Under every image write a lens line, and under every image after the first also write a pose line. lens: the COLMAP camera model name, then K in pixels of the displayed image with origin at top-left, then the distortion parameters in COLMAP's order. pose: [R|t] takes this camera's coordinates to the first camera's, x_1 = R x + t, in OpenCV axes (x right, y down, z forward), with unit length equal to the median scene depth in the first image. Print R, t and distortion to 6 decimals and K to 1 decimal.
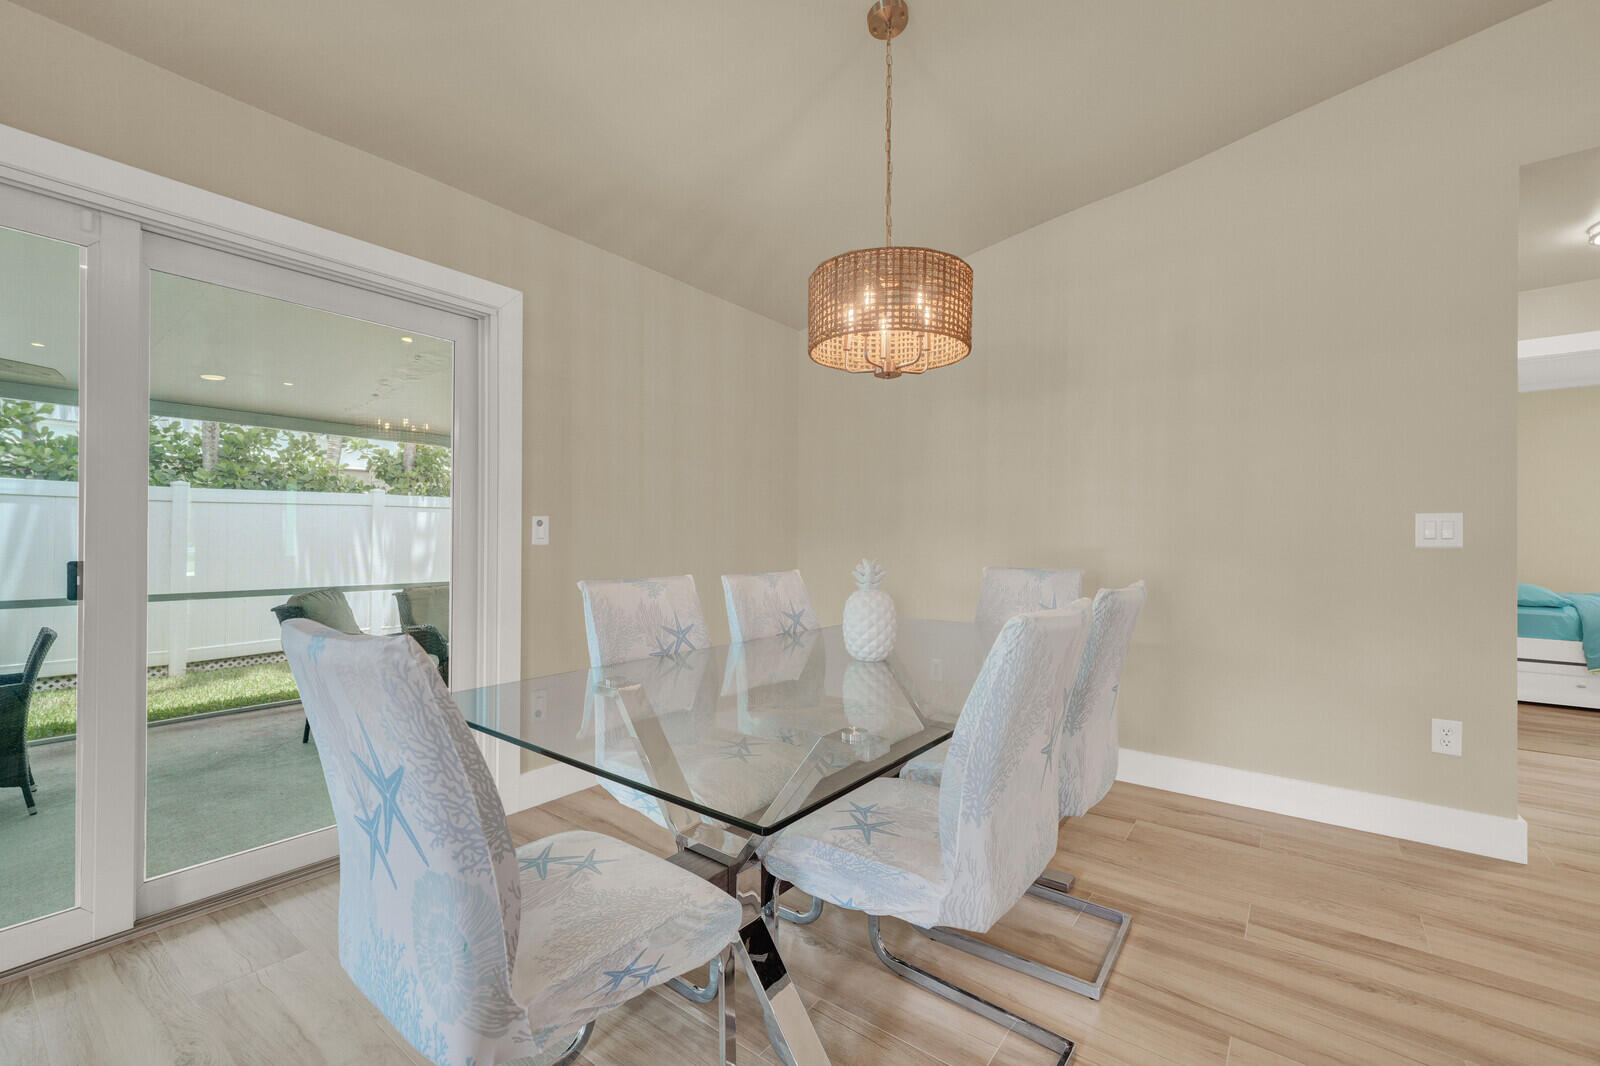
lens RADIAL K [[677.8, 0, 749.6], [0, 677.8, 531.4], [0, 0, 1]] dist [0.036563, 0.000014]
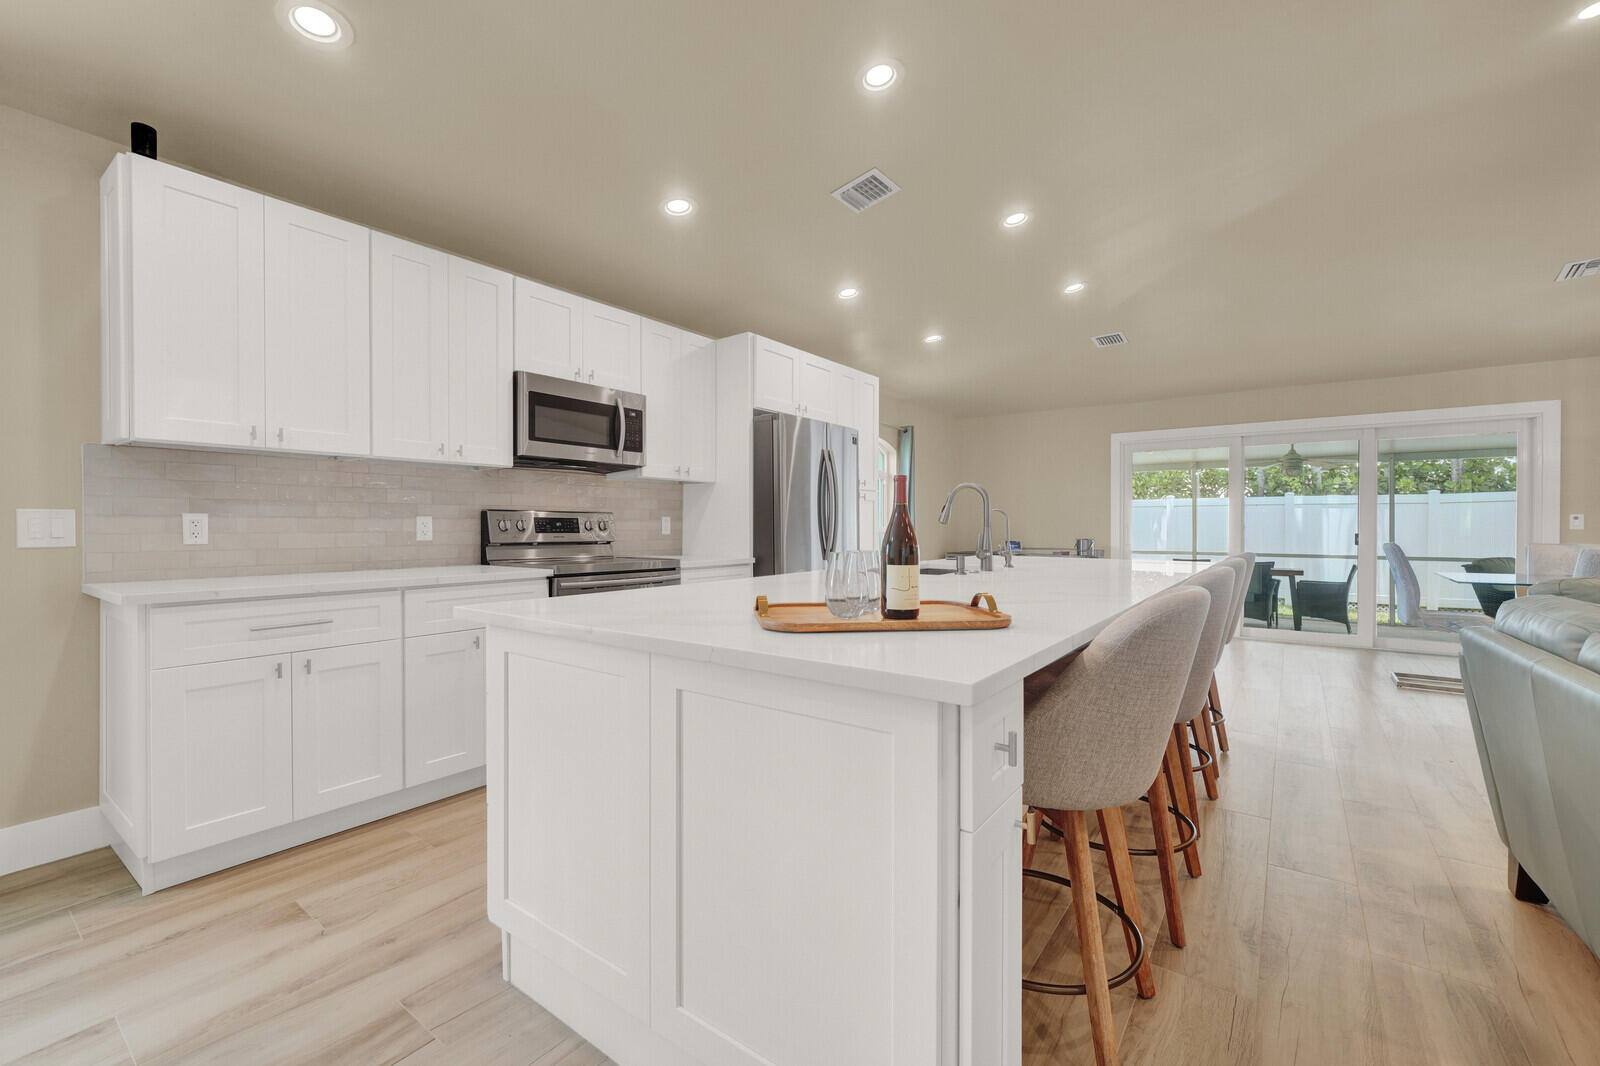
lens RADIAL K [[664.3, 0, 800.0], [0, 664.3, 533.0], [0, 0, 1]] dist [-0.002262, -0.000351]
pose [[0.069024, 0.011572, -0.997548, 0.689258], [0.006690, 0.999905, 0.012063, -0.003477], [0.997593, -0.007506, 0.068940, -0.637824]]
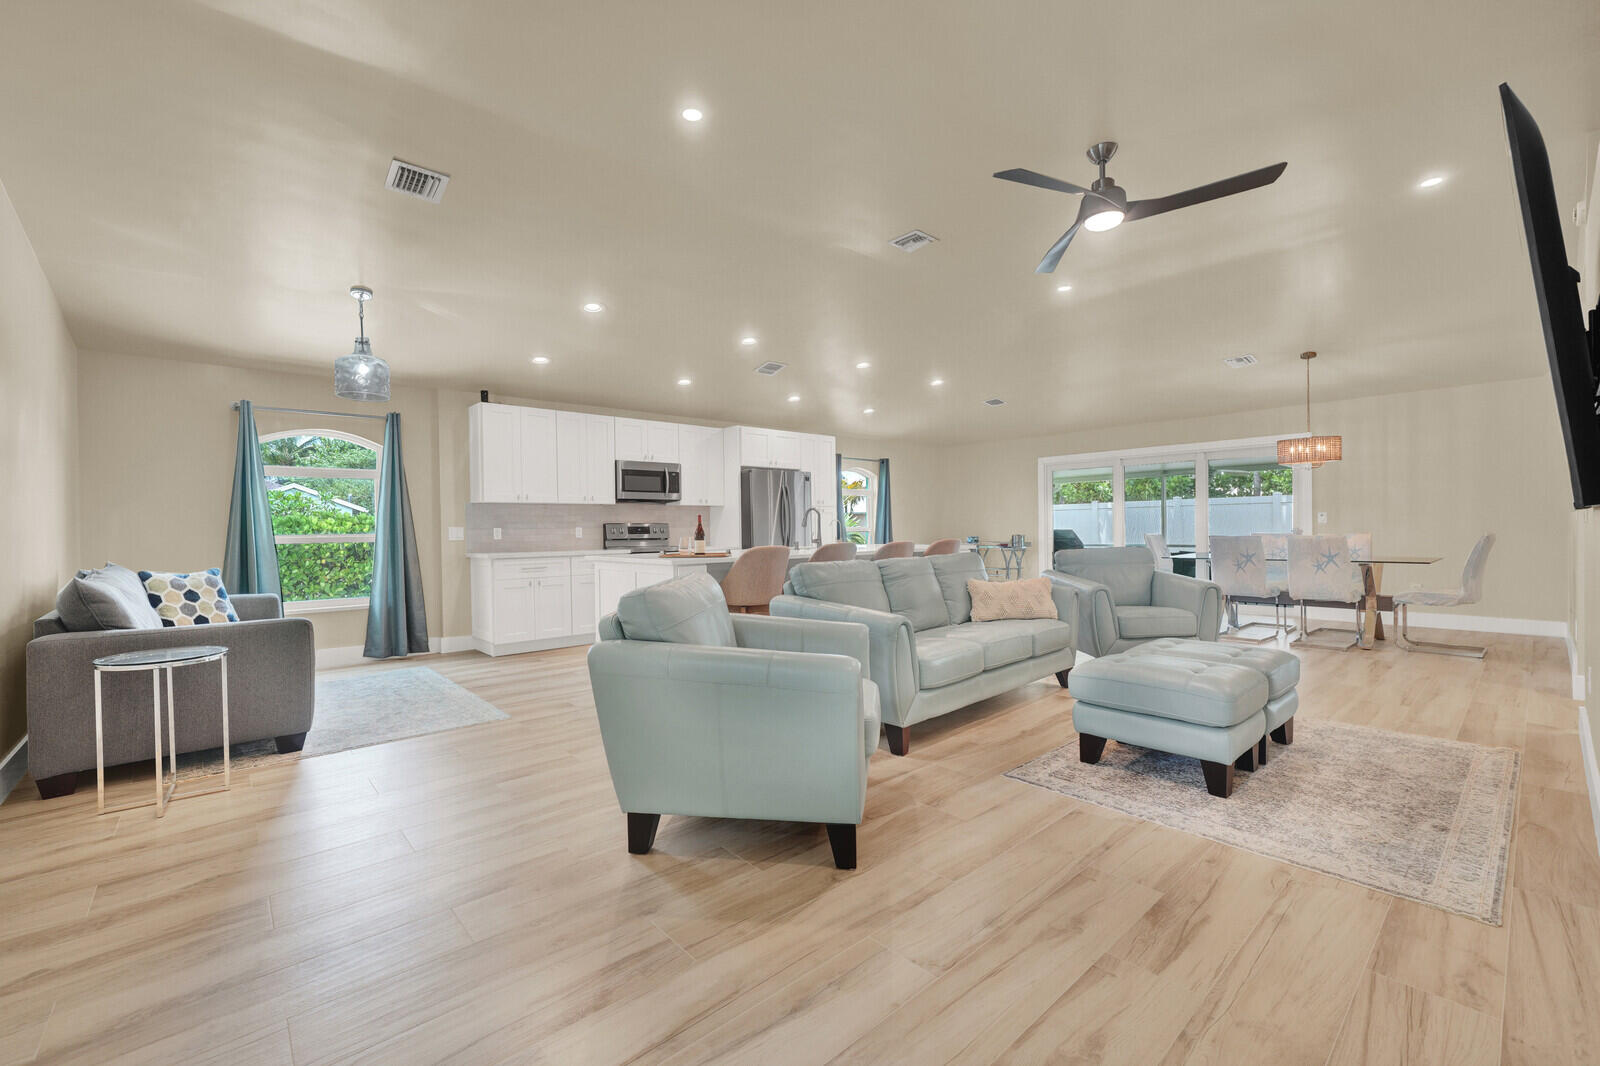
lens RADIAL K [[641.2, 0, 796.2], [0, 641.2, 538.3], [0, 0, 1]] dist [-0.001970, 0.005122]
pose [[-0.131161, 0.015297, -0.991243, 1.293231], [0.022855, 0.999662, 0.012403, 0.002725], [0.991098, -0.021028, -0.131466, -0.330522]]
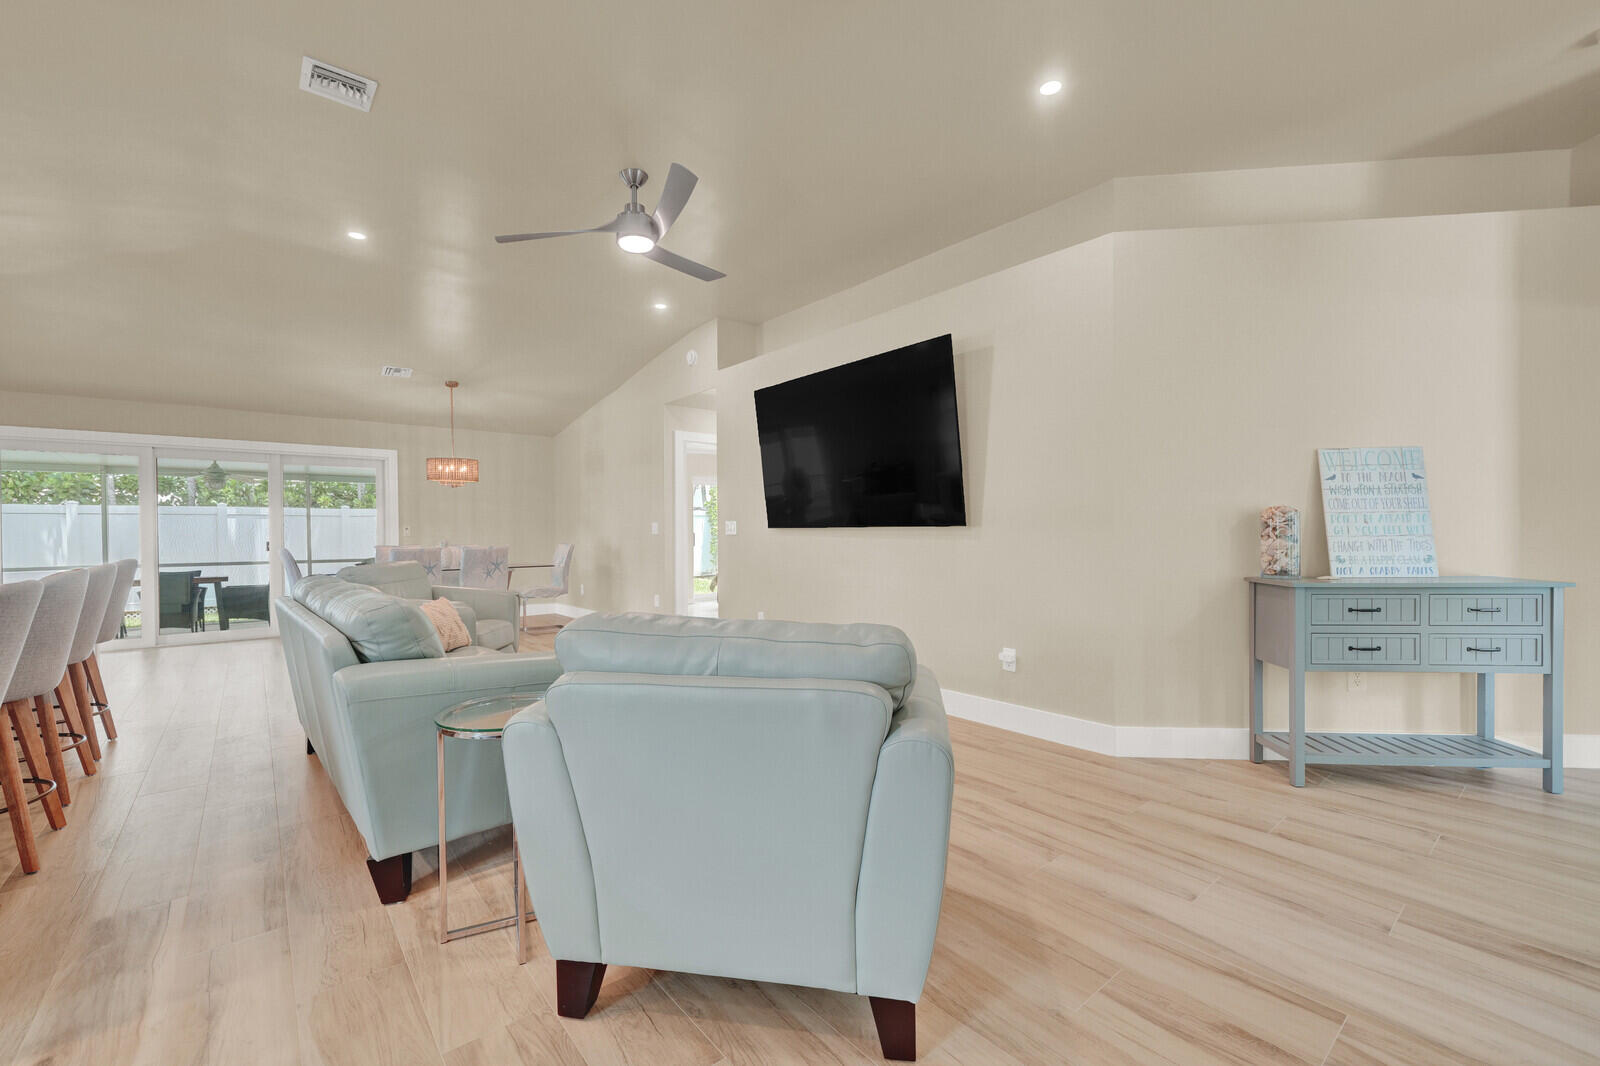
lens RADIAL K [[664.0, 0, 793.4], [0, 664.0, 534.1], [0, 0, 1]] dist [-0.001824, 0.005439]
pose [[0.984054, -0.008746, -0.177655, 0.910073], [0.011338, 0.999844, 0.013580, -0.003260], [0.177508, -0.015378, 0.983999, -0.748100]]
